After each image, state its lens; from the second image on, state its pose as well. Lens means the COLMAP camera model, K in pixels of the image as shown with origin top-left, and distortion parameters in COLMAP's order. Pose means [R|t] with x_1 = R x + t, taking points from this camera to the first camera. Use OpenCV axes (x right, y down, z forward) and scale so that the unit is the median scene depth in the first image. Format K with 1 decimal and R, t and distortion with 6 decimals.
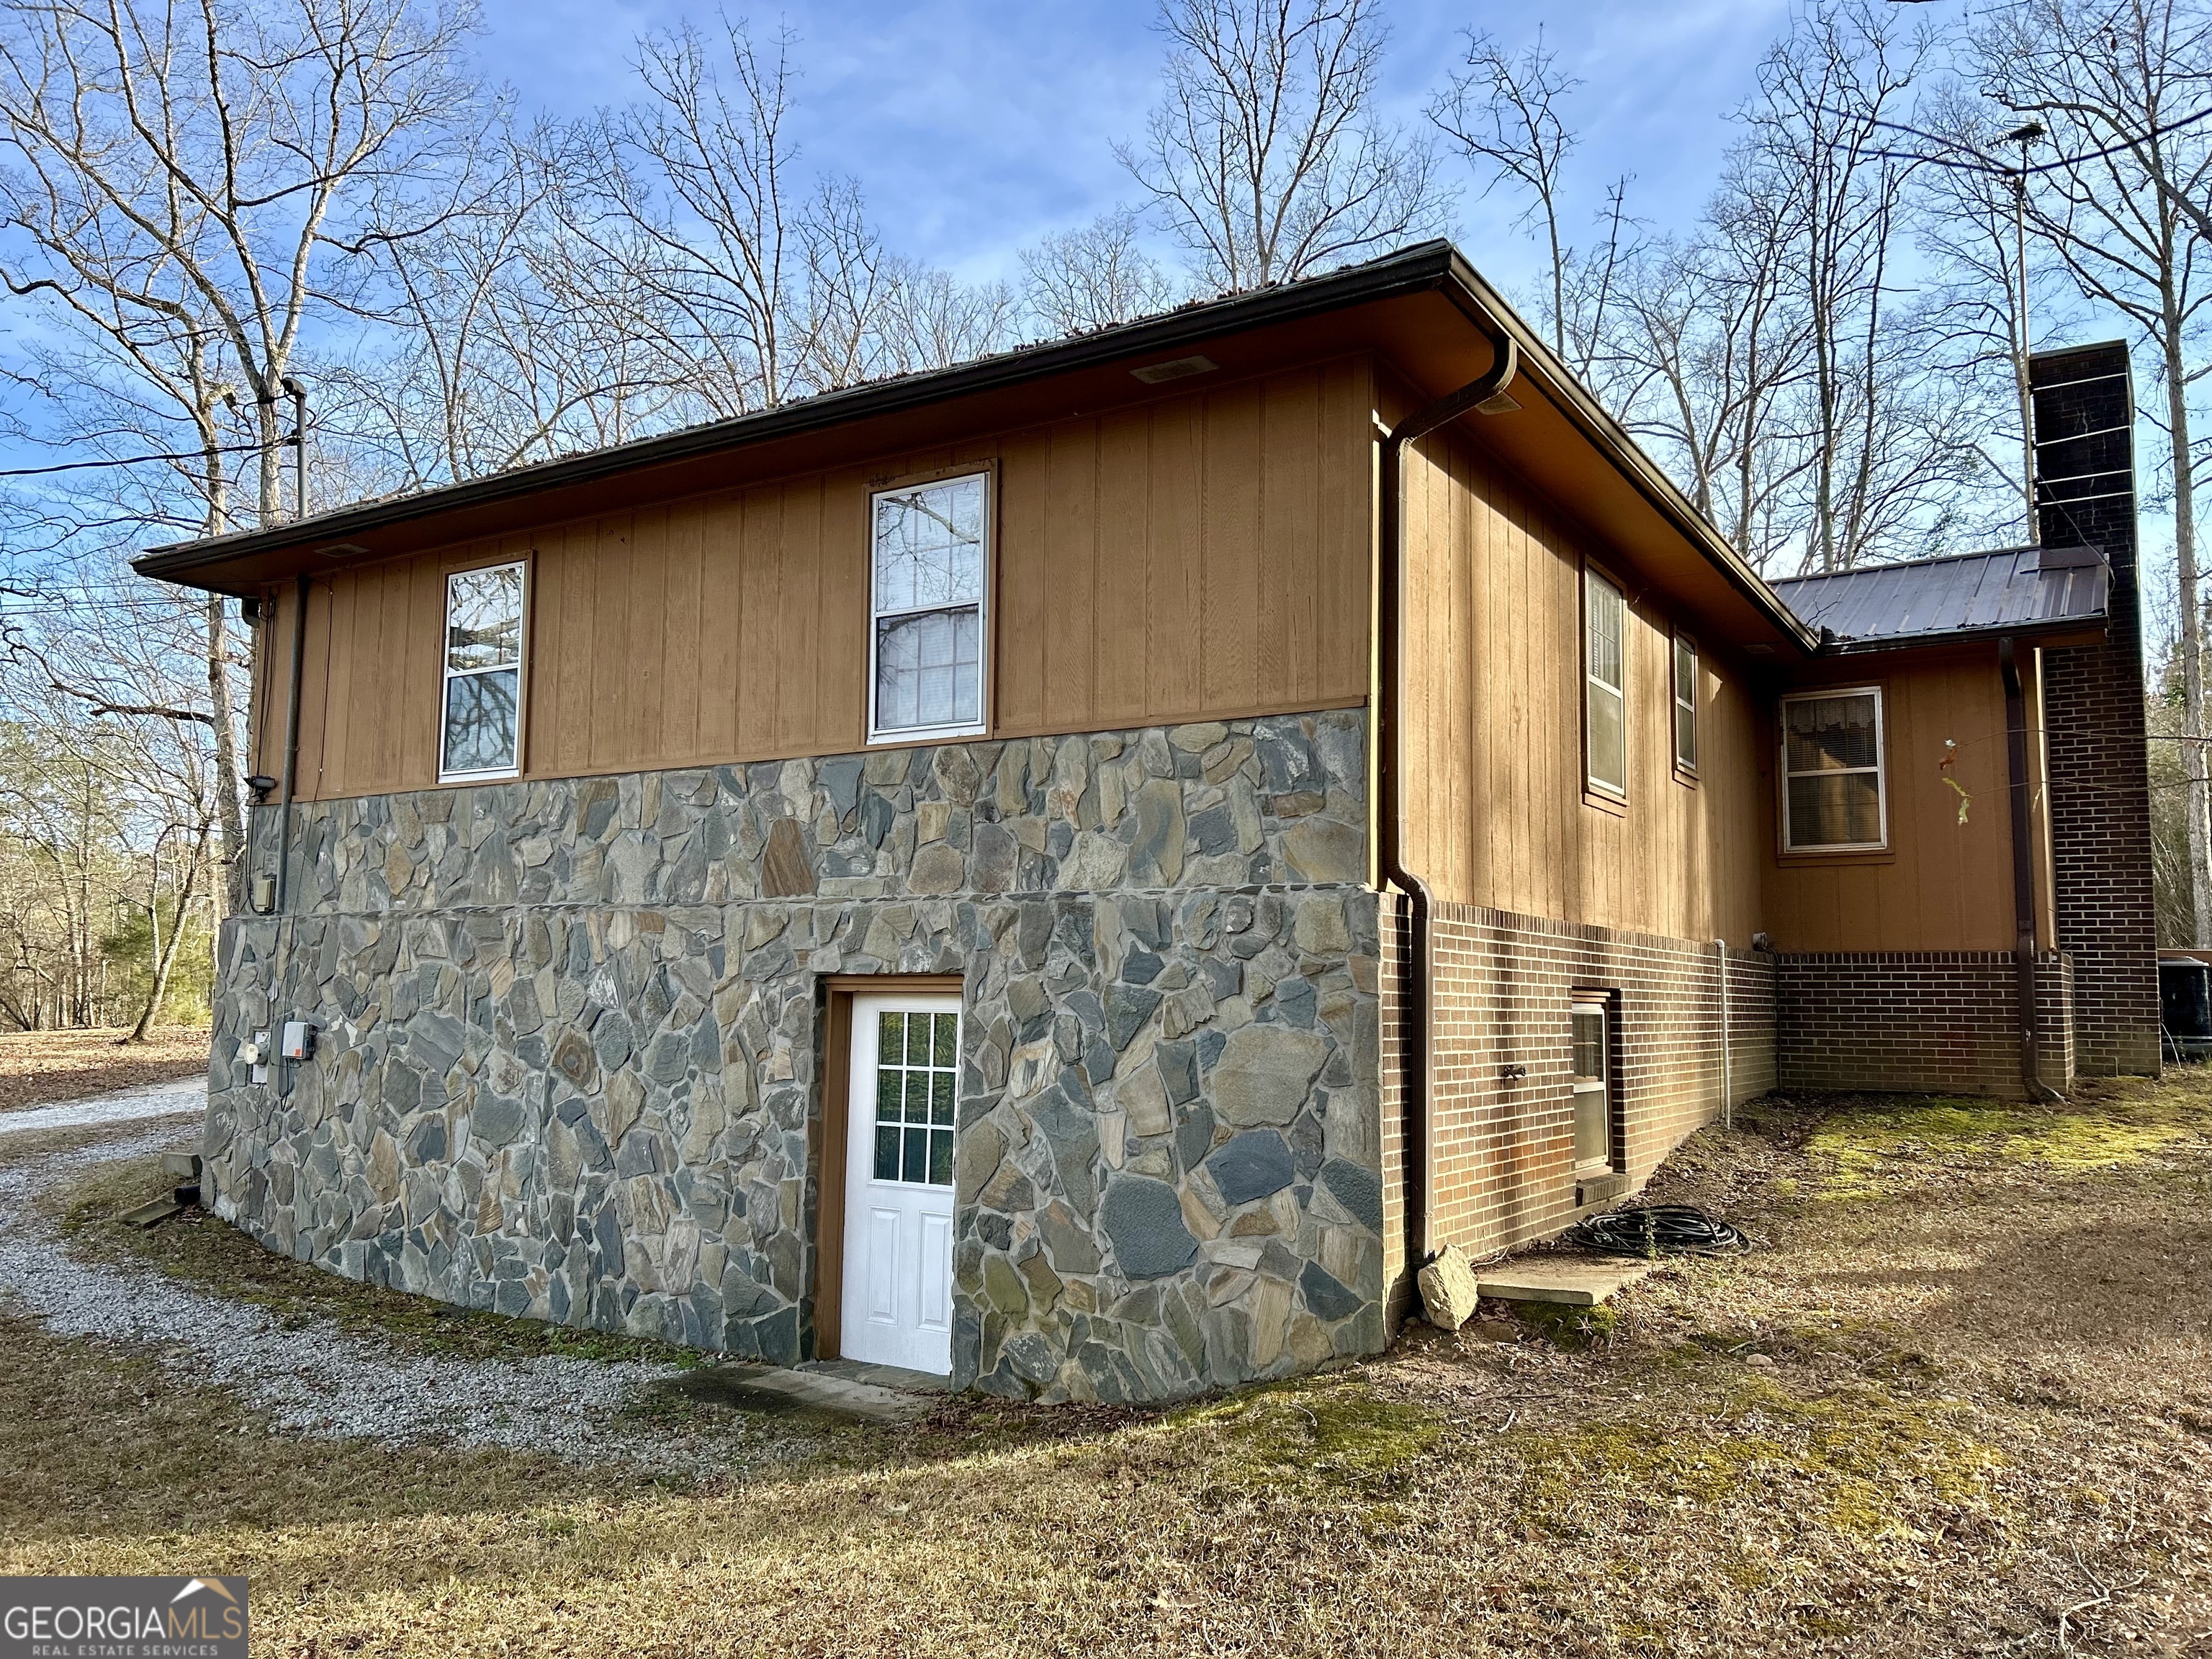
lens RADIAL K [[1721.1, 0, 1106.0], [0, 1721.1, 829.5], [0, 0, 1]] dist [-0.002512, -0.001845]
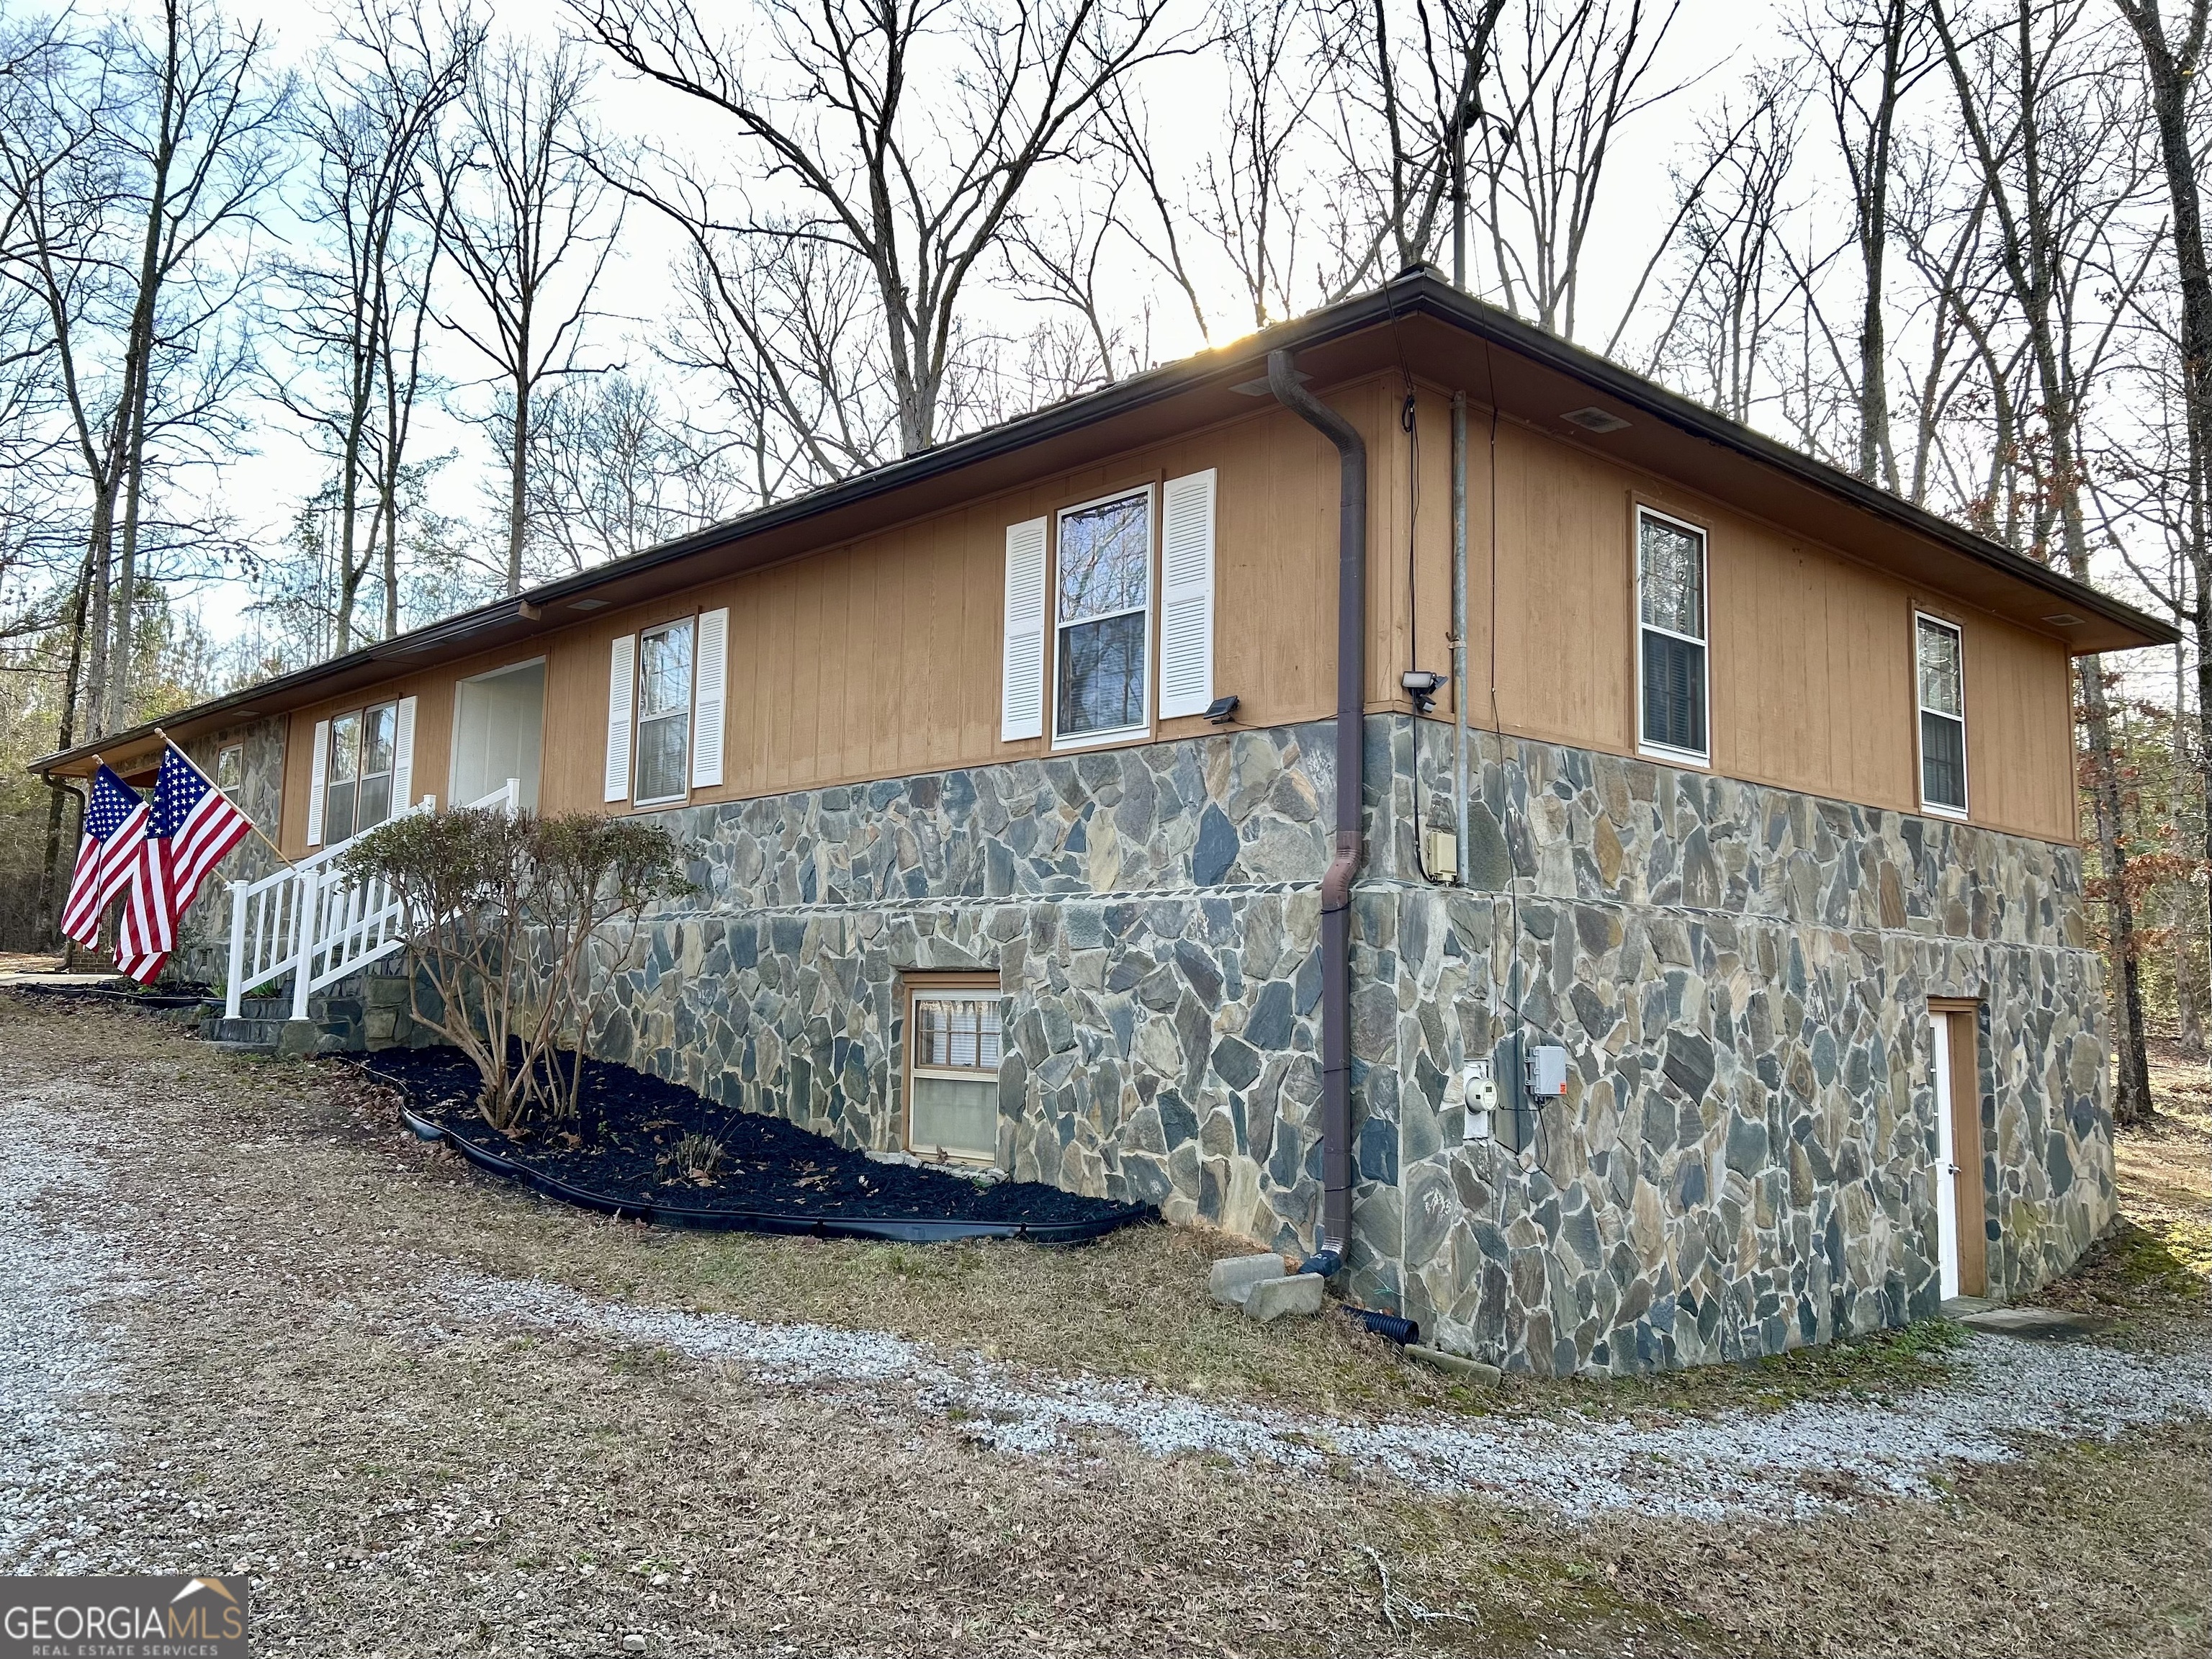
lens RADIAL K [[1721.1, 0, 1106.0], [0, 1721.1, 829.5], [0, 0, 1]] dist [-0.002512, -0.001845]
pose [[0.274591, 0.090735, 0.957271, -1.310102], [-0.120106, 0.990978, -0.059478, 0.095617], [-0.954031, -0.098642, 0.283011, 1.065461]]
